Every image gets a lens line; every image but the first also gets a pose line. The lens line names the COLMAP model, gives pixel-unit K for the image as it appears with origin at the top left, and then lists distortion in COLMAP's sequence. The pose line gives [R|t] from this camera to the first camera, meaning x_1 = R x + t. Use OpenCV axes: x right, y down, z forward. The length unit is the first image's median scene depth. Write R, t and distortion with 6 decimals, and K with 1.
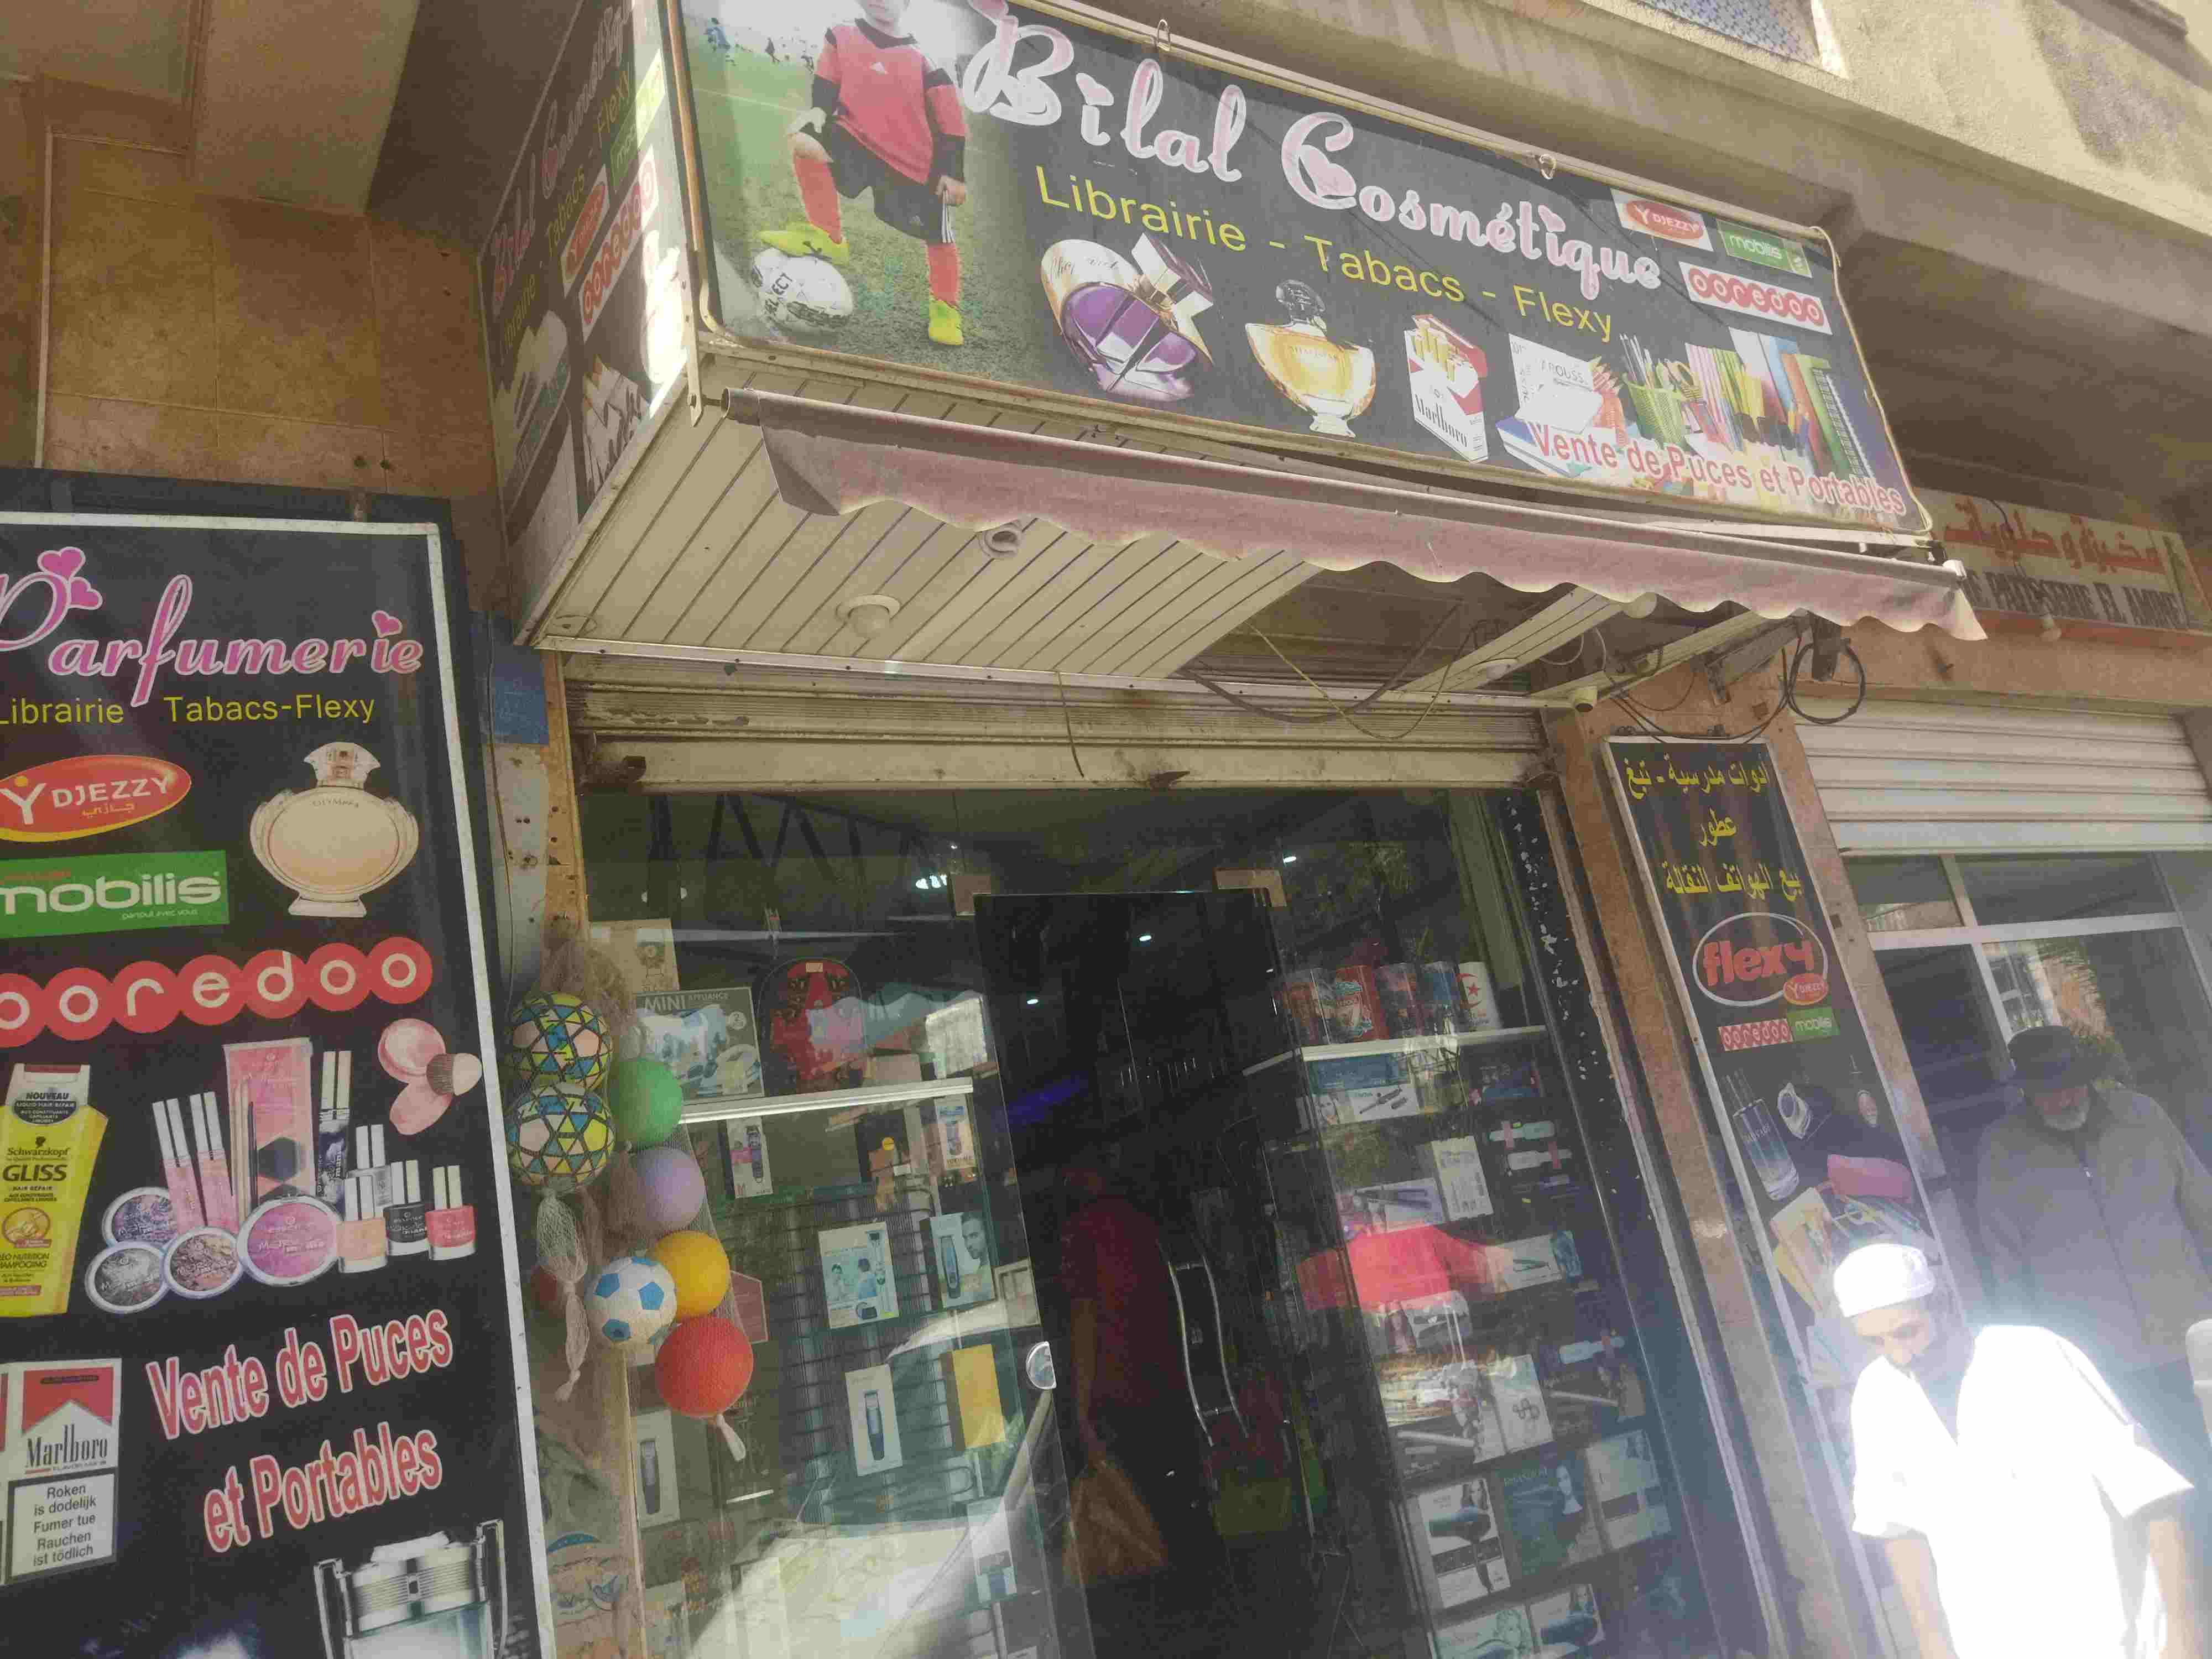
lens RADIAL K [[1641.9, 0, 1105.4], [0, 1641.9, 814.1], [0, 0, 1]] dist [0.000086, -0.018975]
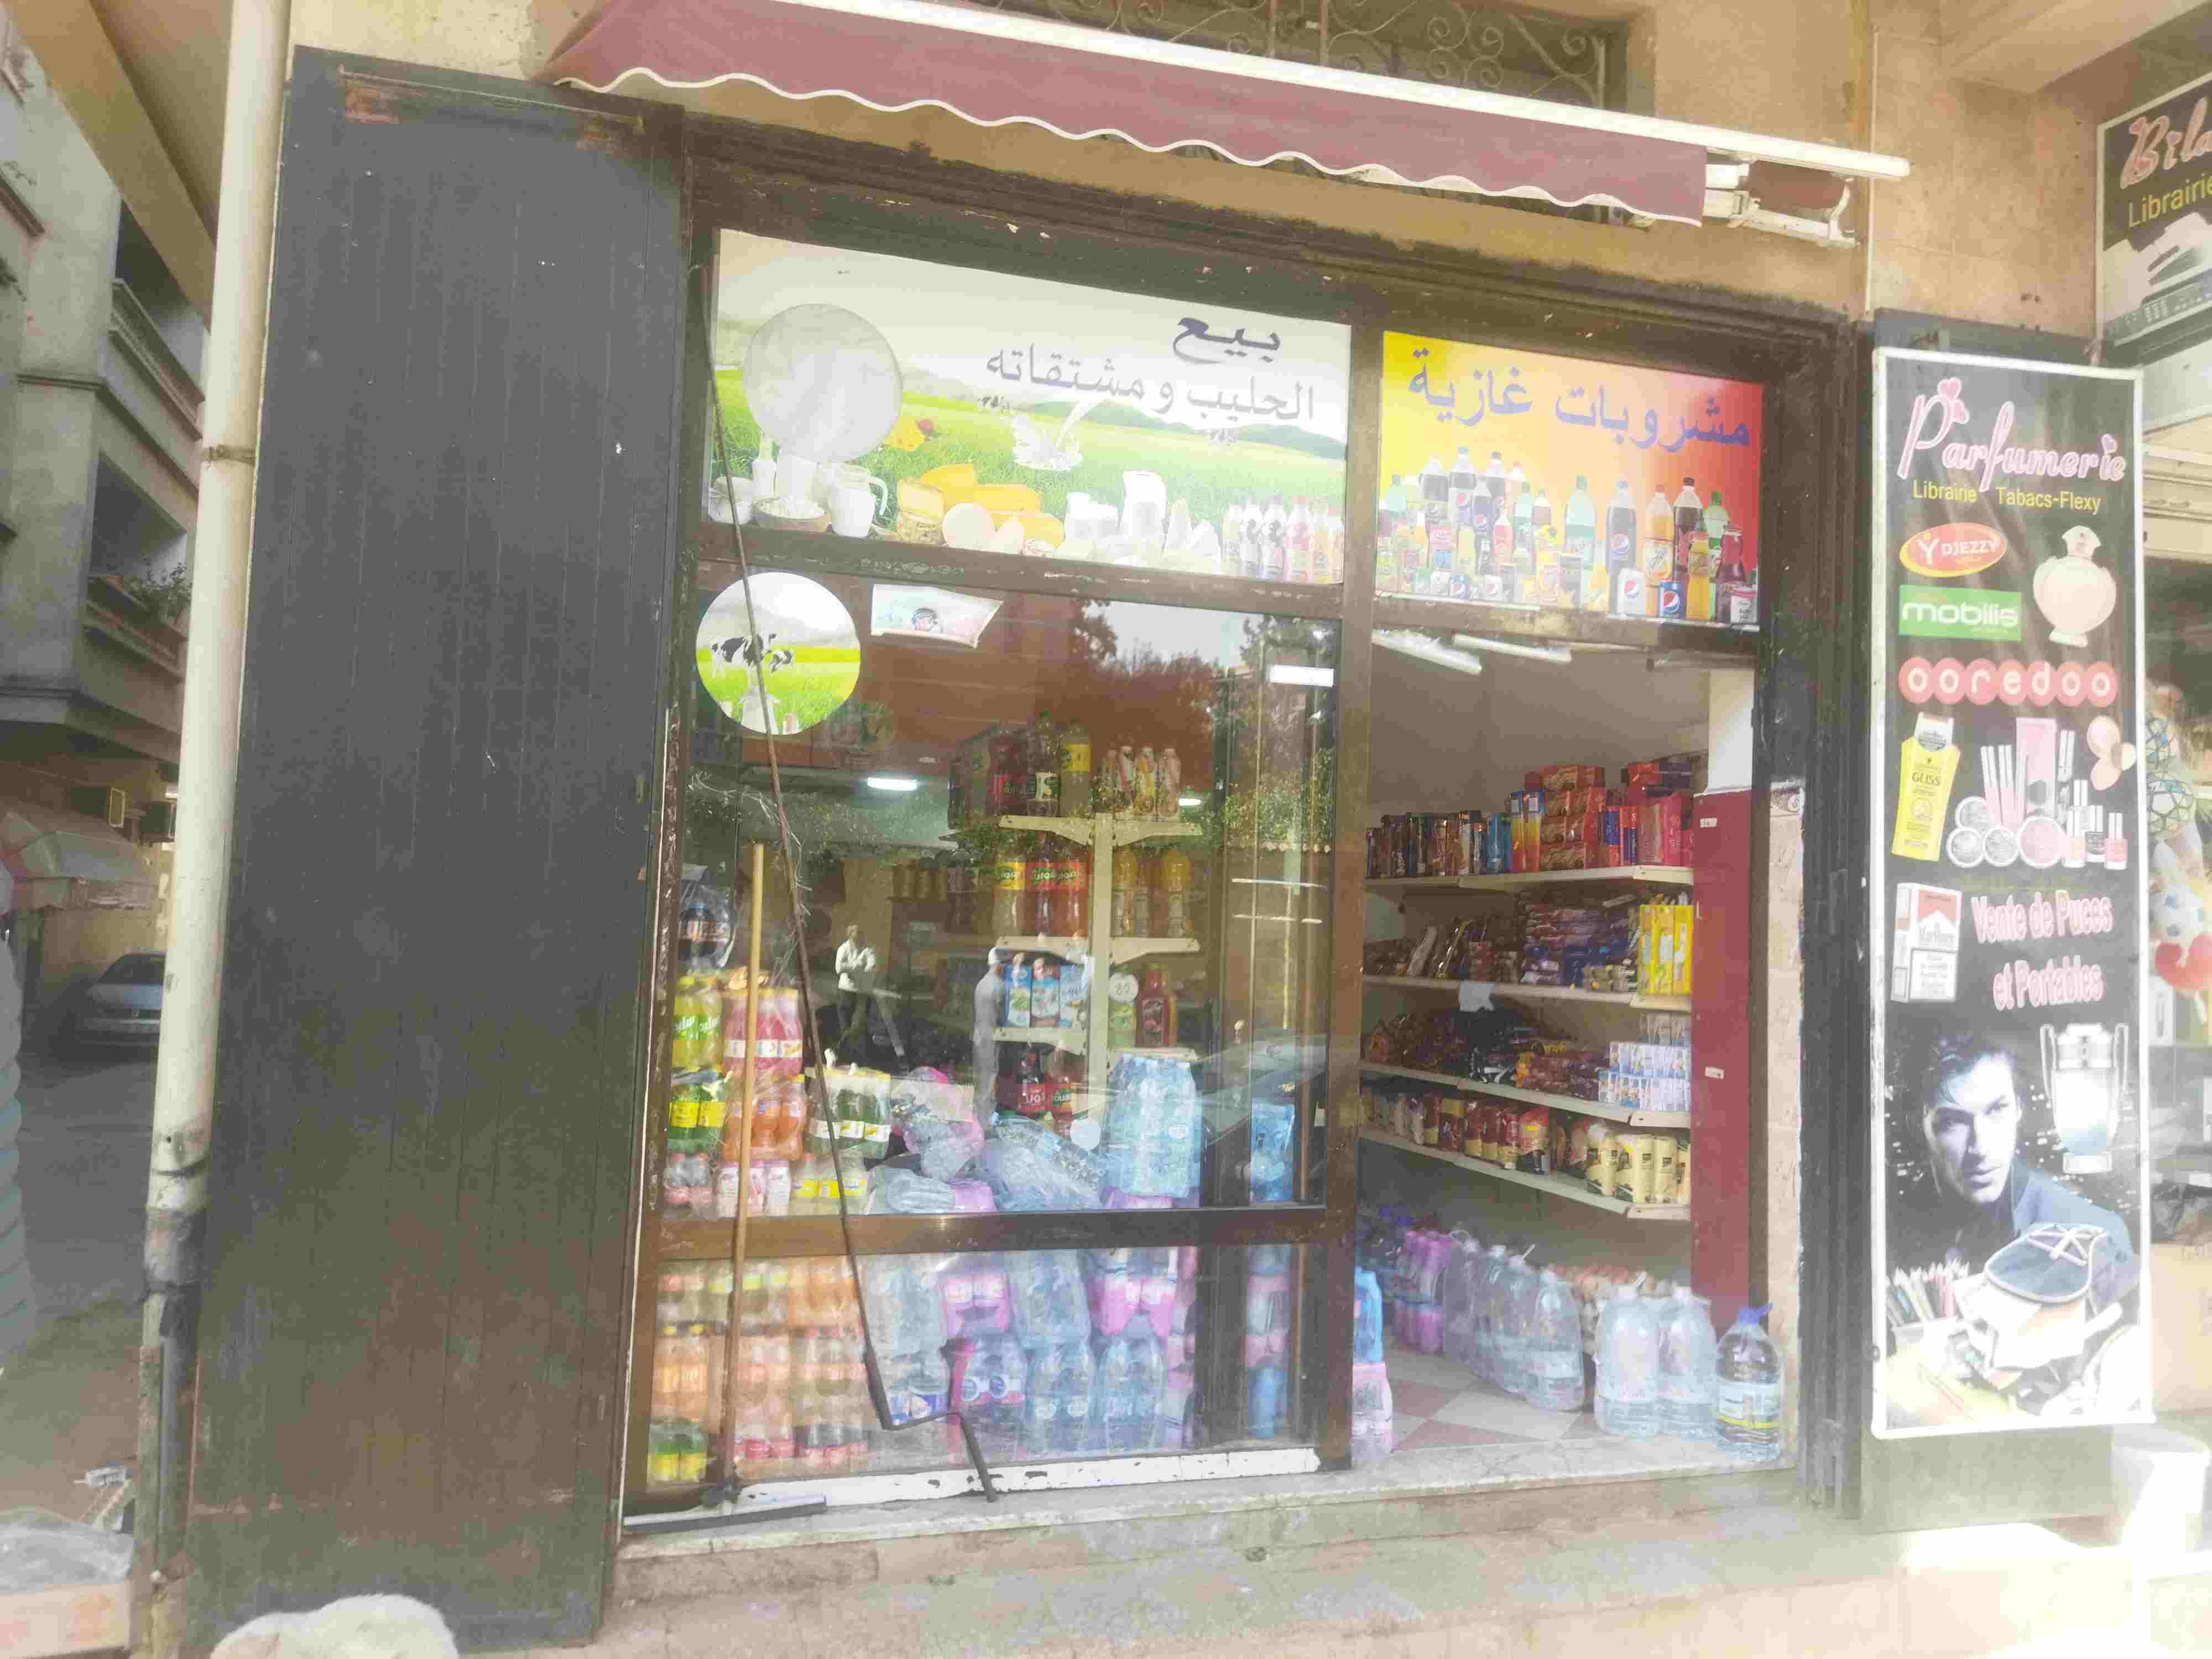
lens RADIAL K [[1641.9, 0, 1099.4], [0, 1641.9, 842.4], [0, 0, 1]] dist [0.000086, -0.018975]
pose [[0.945355, 0.202921, -0.255201, -0.953701], [-0.127429, 0.950416, 0.283674, -0.086786], [0.300110, -0.235652, 0.924339, -0.803309]]
